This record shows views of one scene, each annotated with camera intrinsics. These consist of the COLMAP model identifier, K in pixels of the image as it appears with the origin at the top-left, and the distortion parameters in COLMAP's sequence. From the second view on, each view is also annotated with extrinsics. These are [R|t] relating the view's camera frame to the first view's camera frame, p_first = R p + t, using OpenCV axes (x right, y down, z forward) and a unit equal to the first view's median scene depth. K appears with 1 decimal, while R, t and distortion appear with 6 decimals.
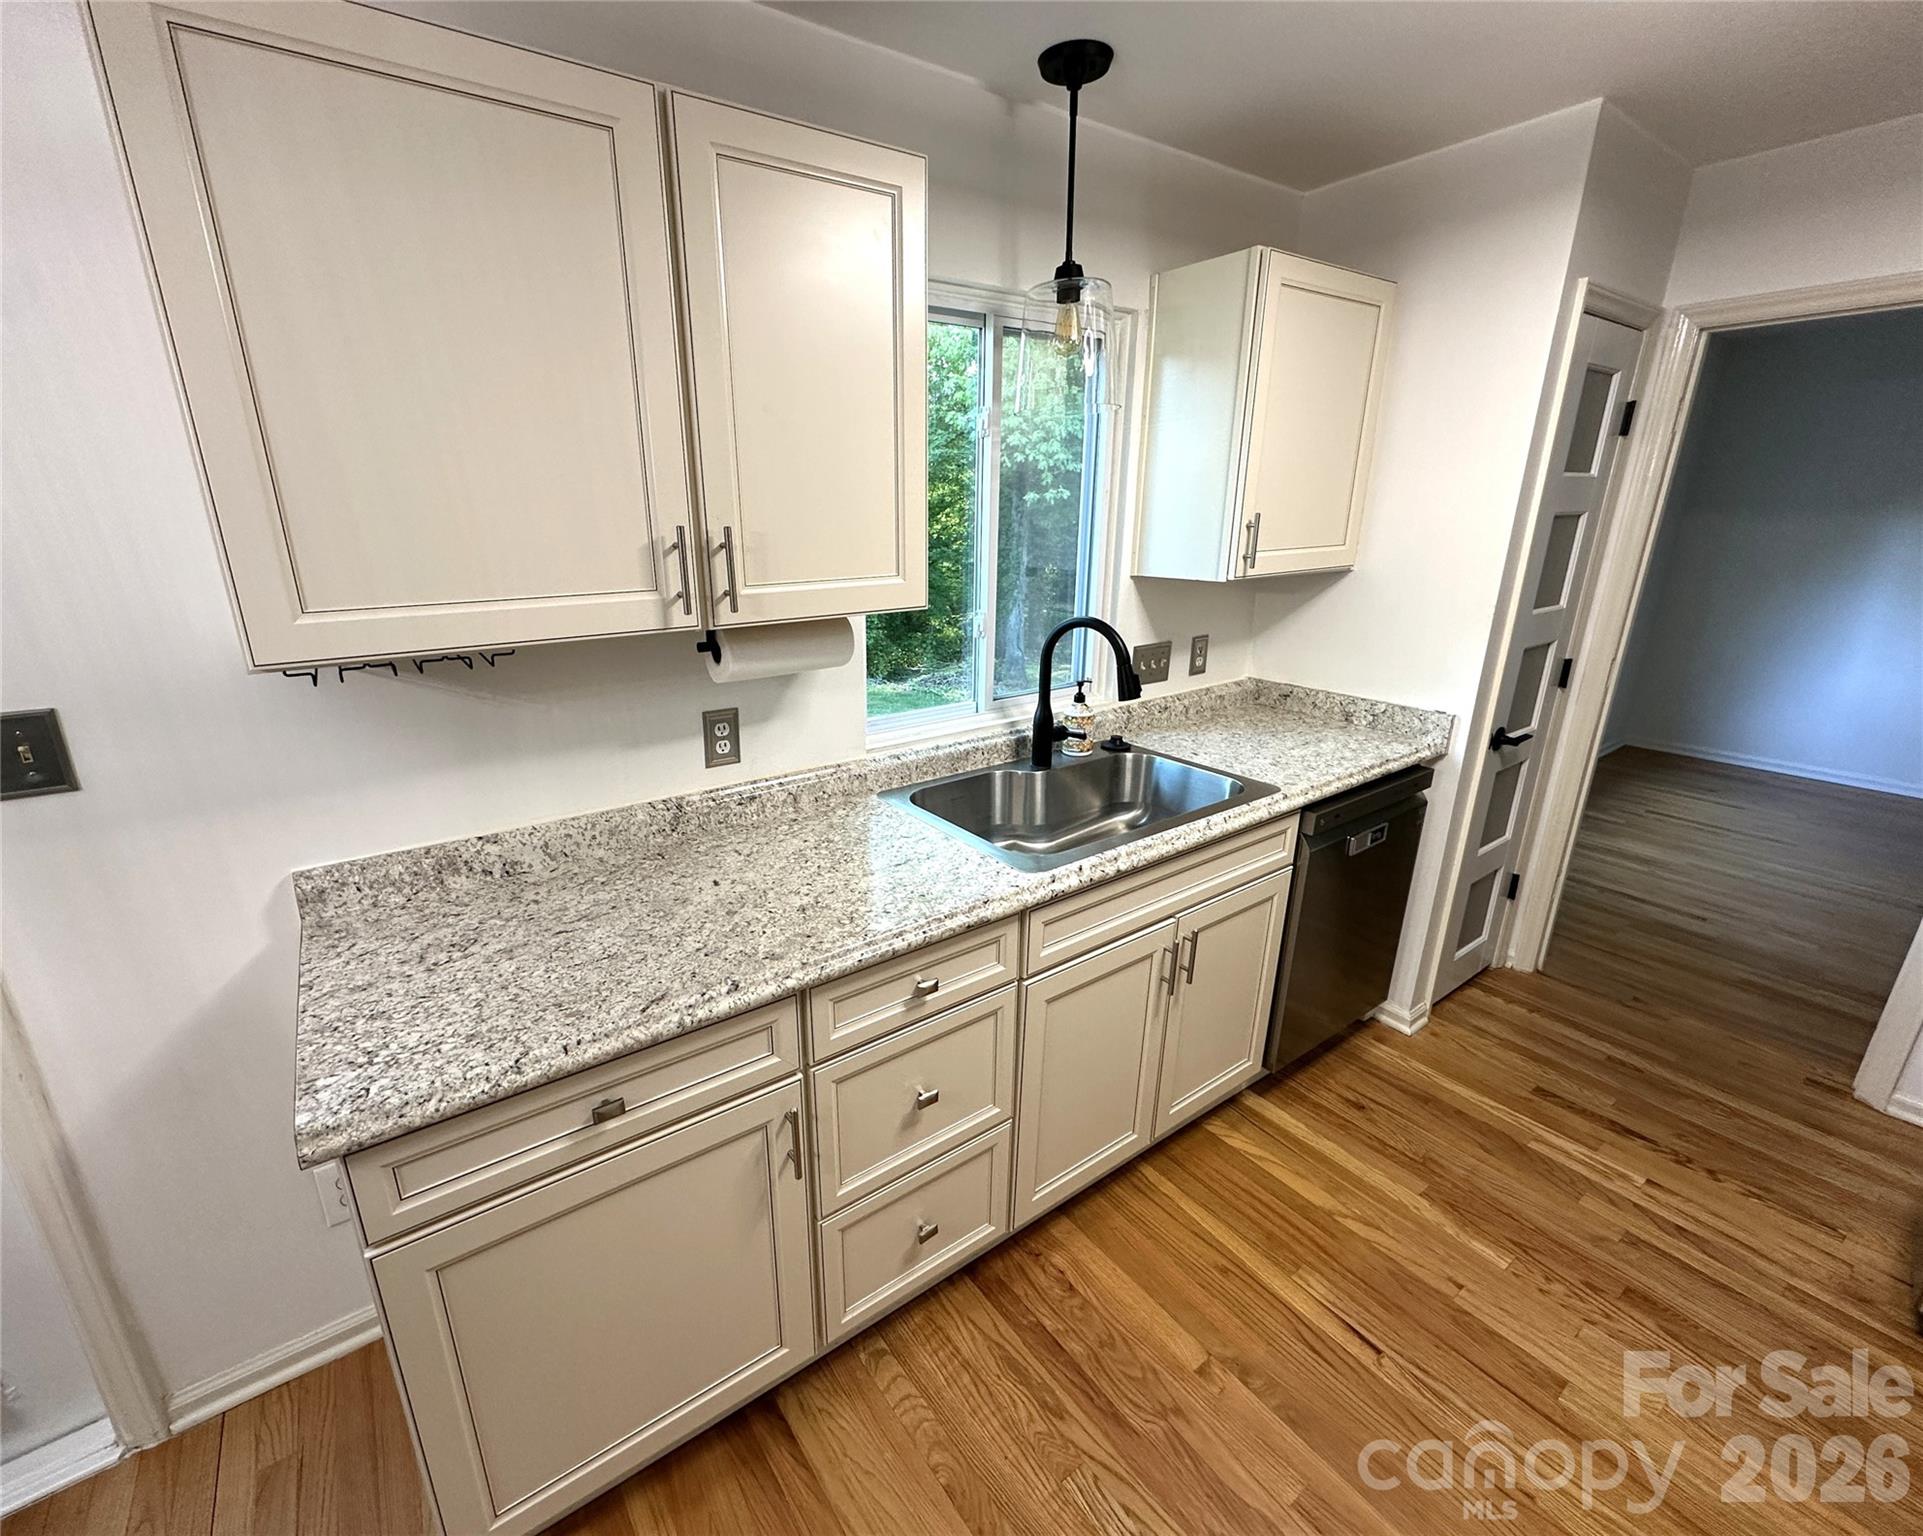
lens RADIAL K [[825.4, 0, 898.7], [0, 825.4, 767.8], [0, 0, 1]] dist [-0.001595, -0.000163]
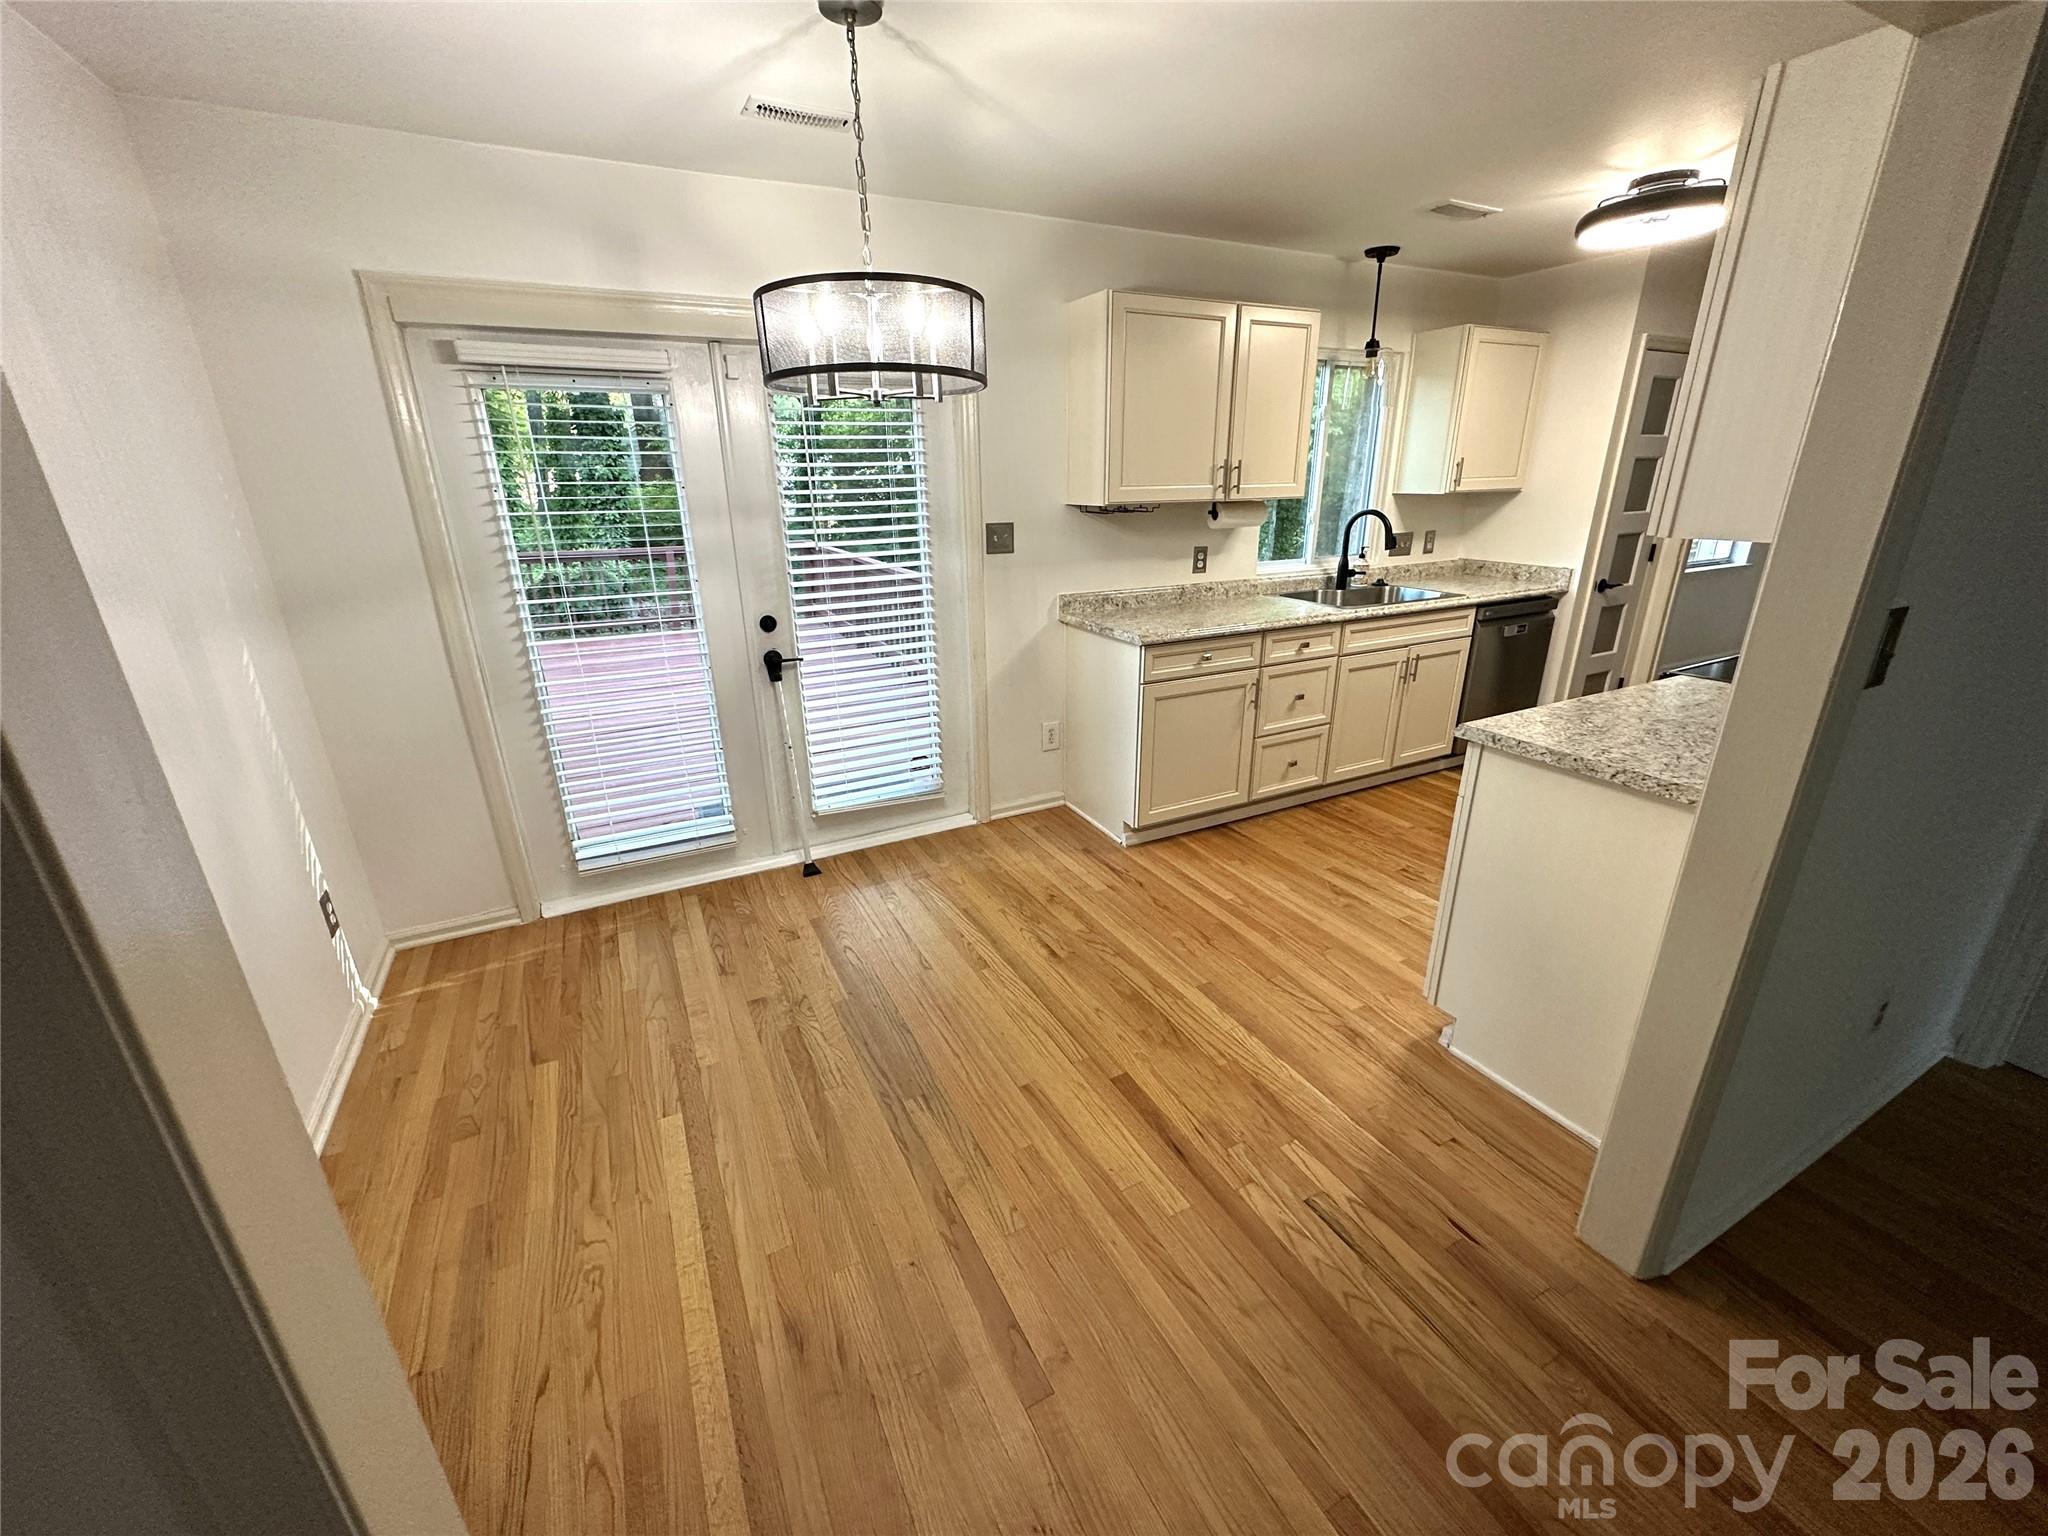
lens RADIAL K [[818.9, 0, 1022.7], [0, 818.9, 770.9], [0, 0, 1]] dist [-0.001092, 0.000015]
pose [[0.992275, 0.037118, -0.118373, -0.387273], [-0.032470, 0.998633, 0.040957, 0.436081], [0.119731, -0.036797, 0.992124, -1.213758]]
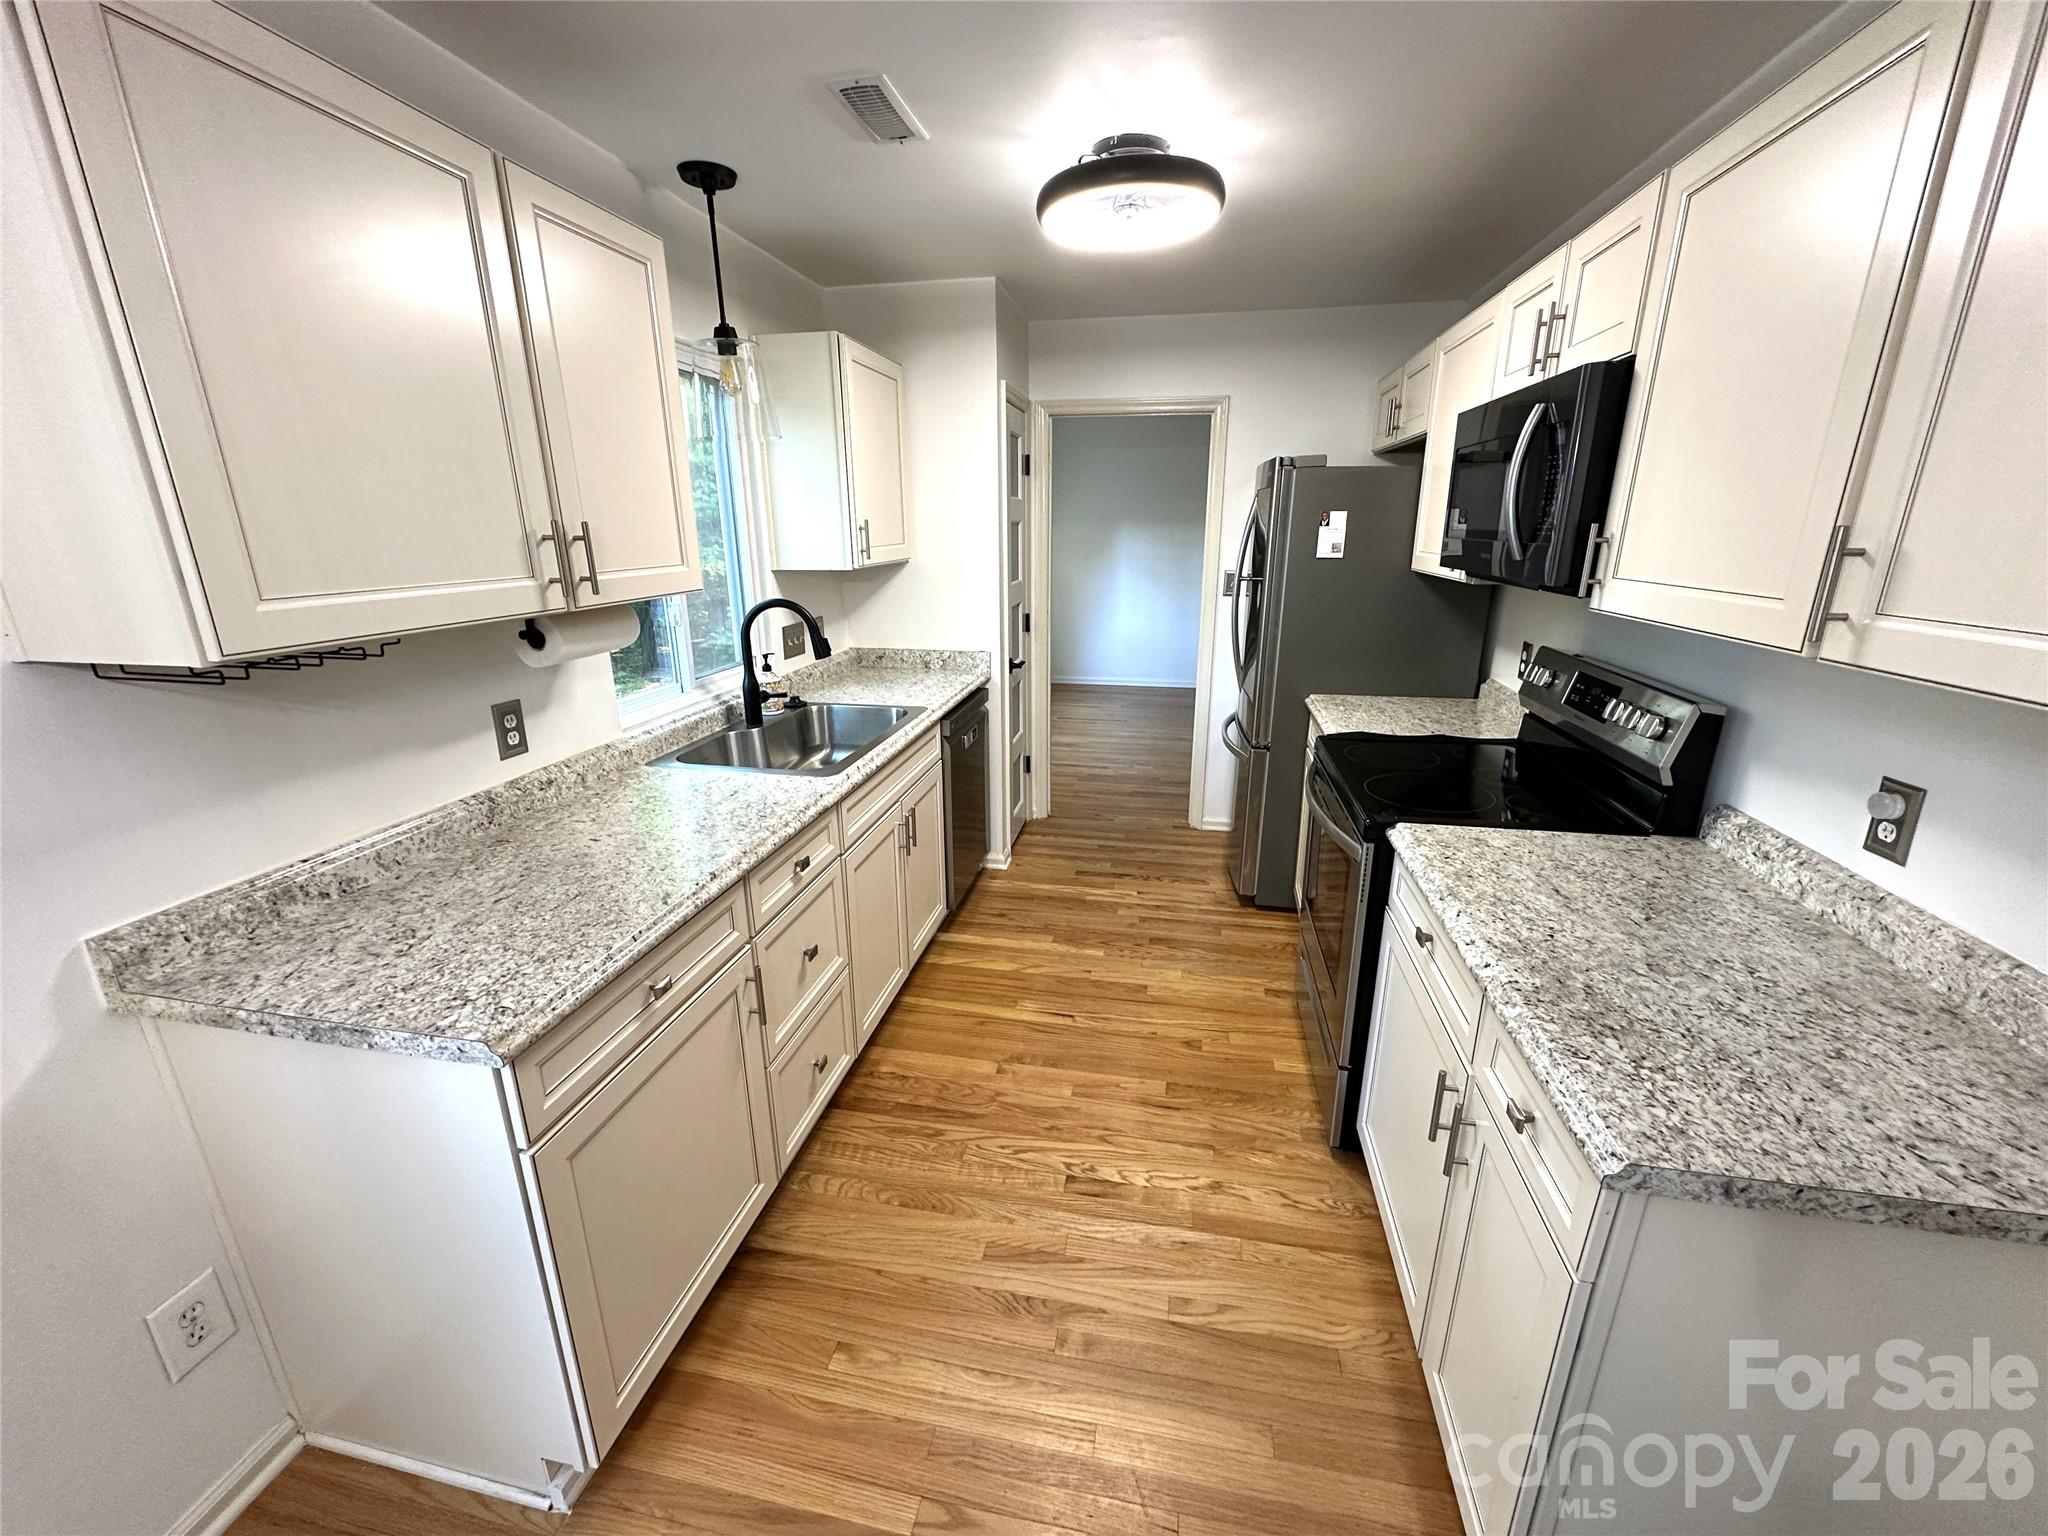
lens RADIAL K [[818.9, 0, 1030.1], [0, 818.9, 767.8], [0, 0, 1]] dist [-0.001092, 0.000015]
pose [[0.707002, -0.199908, 0.678370, -0.438428], [0.214675, 0.974621, 0.063474, 0.081885], [-0.673842, 0.100753, 0.731974, -0.182235]]
